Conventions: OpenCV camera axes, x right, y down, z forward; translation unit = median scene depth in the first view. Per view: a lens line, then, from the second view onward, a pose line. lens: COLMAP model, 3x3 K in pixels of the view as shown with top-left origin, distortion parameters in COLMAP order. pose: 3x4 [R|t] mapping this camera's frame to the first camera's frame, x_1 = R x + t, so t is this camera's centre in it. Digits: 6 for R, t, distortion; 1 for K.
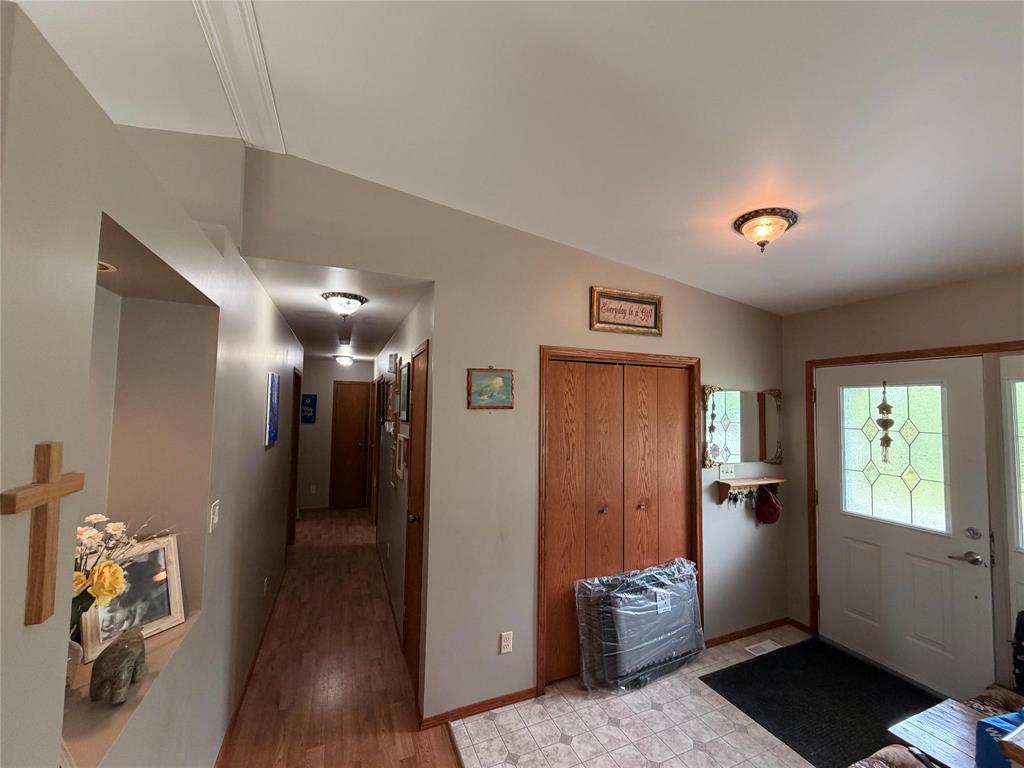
lens RADIAL K [[406.1, 0, 514.3], [0, 406.1, 386.4], [0, 0, 1]] dist [0.000125, 0.000578]
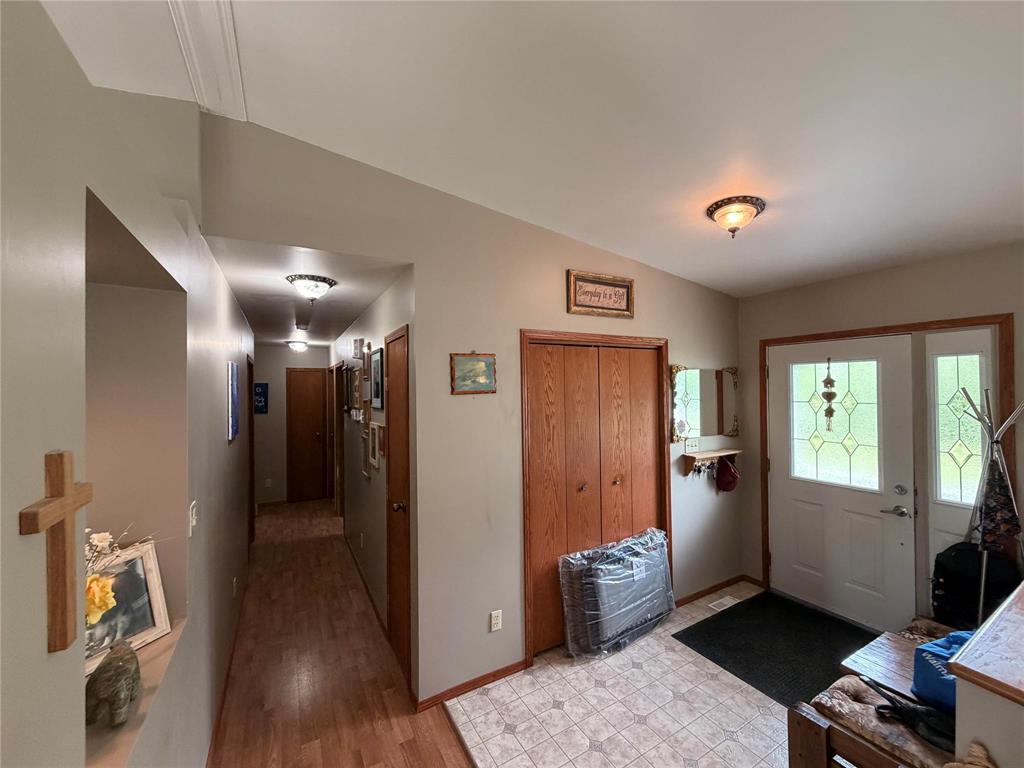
lens RADIAL K [[406.1, 0, 514.0], [0, 406.1, 386.1], [0, 0, 1]] dist [0.000125, 0.000578]
pose [[0.993103, -0.027774, 0.113907, -0.067877], [0.022708, 0.998704, 0.045539, -0.006248], [-0.115024, -0.042638, 0.992447, 0.001828]]
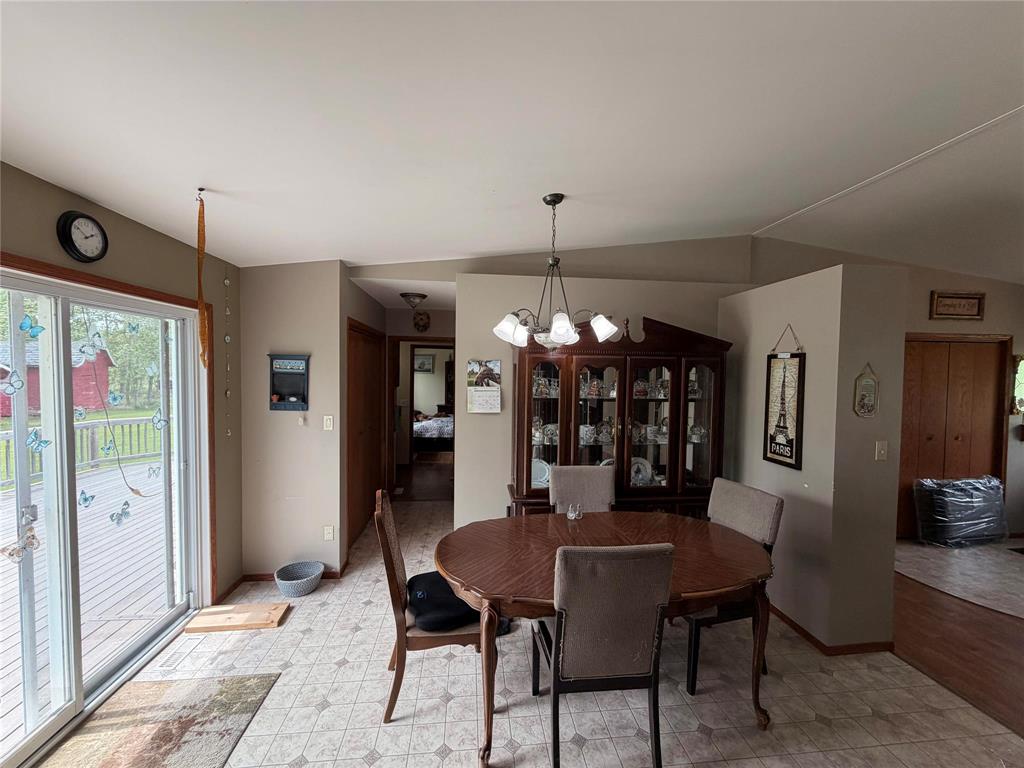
lens RADIAL K [[406.1, 0, 509.2], [0, 406.1, 386.7], [0, 0, 1]] dist [0.000125, 0.000578]
pose [[0.960074, 0.009473, -0.279586, -0.916361], [0.012477, 0.996982, 0.076625, -0.027132], [0.279468, -0.077054, 0.957058, -0.930705]]
